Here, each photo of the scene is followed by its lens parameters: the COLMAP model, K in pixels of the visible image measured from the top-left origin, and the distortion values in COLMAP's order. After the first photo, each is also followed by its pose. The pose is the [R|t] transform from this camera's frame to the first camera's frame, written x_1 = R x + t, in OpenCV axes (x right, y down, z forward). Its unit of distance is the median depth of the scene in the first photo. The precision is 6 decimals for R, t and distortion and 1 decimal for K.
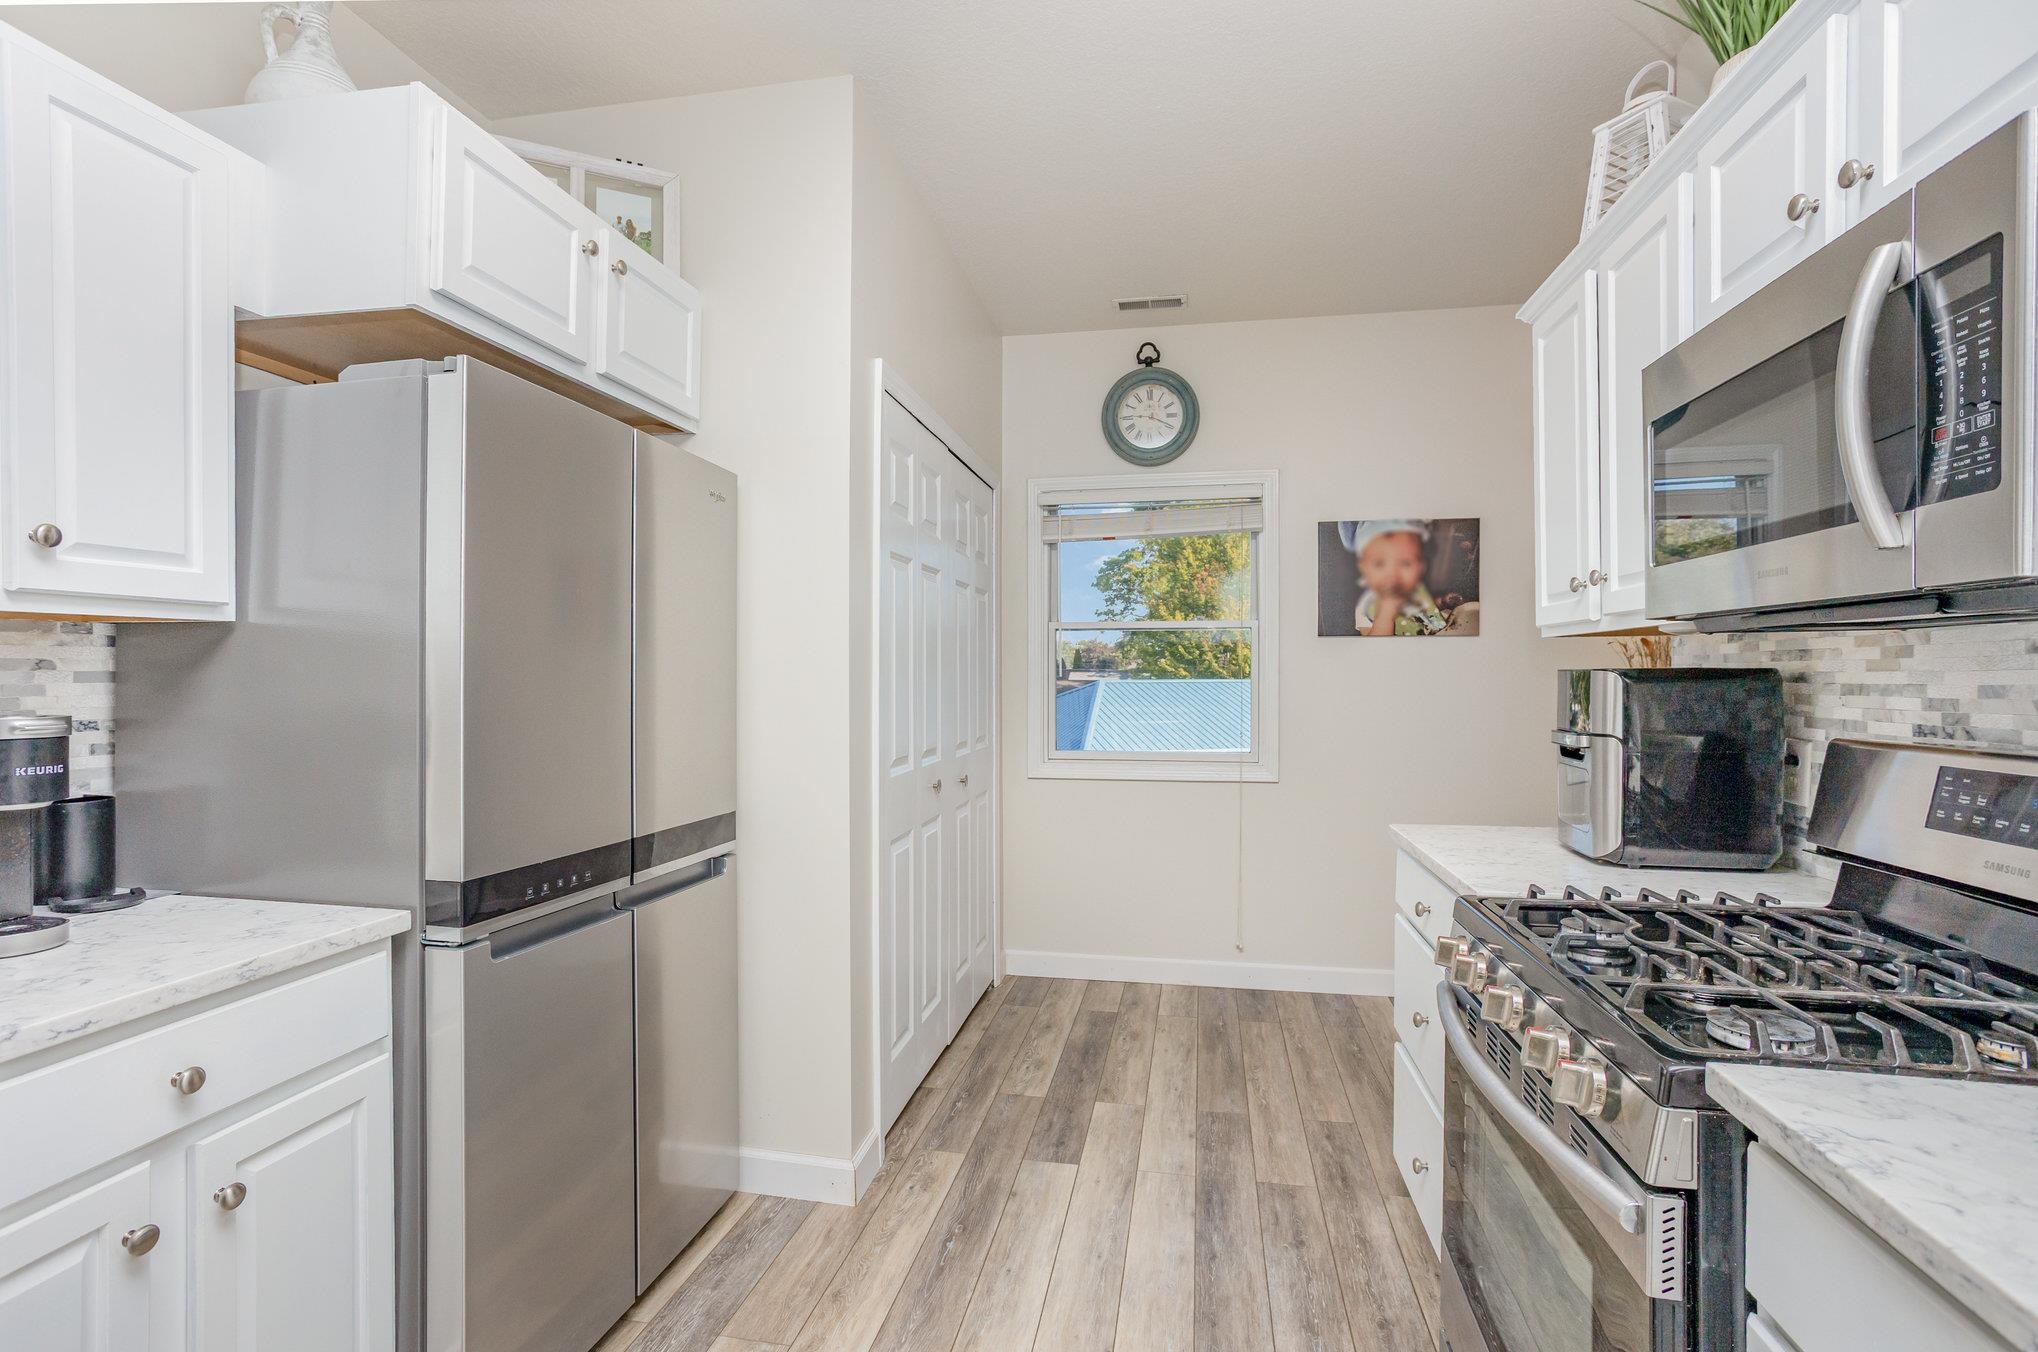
lens RADIAL K [[991.7, 0, 1014.3], [0, 991.7, 671.7], [0, 0, 1]] dist [-0.003153, -0.000080]
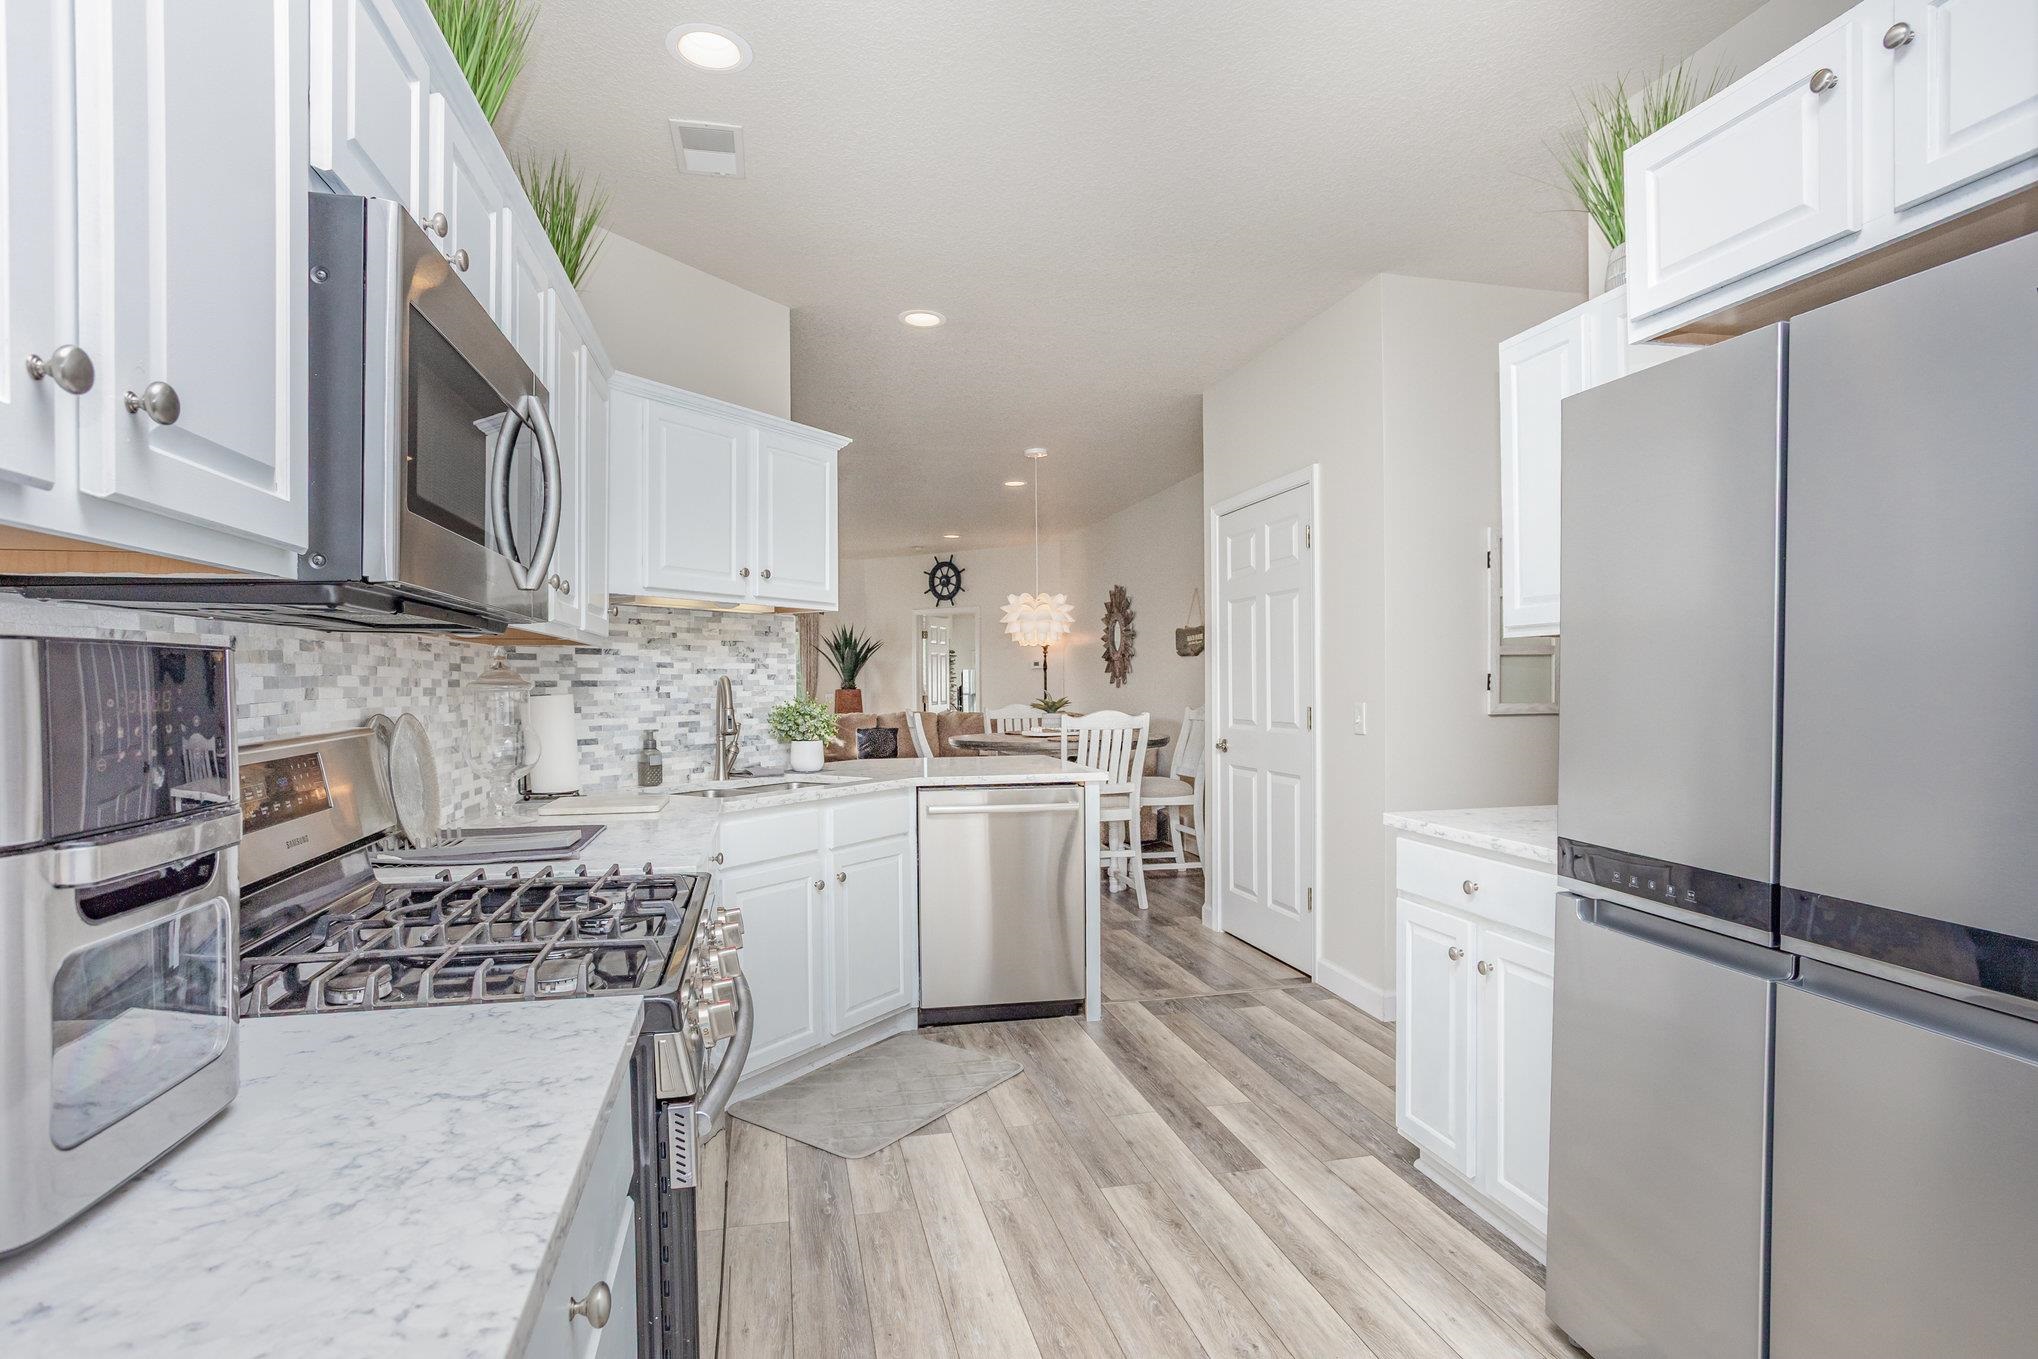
lens RADIAL K [[1109.6, 0, 1017.6], [0, 1109.6, 679.9], [0, 0, 1]] dist [-0.000512, -0.000153]
pose [[-0.915334, 0.007639, -0.402622, 0.238601], [0.008220, 0.999966, 0.000286, 0.006033], [0.402611, -0.003048, -0.915366, 0.794259]]
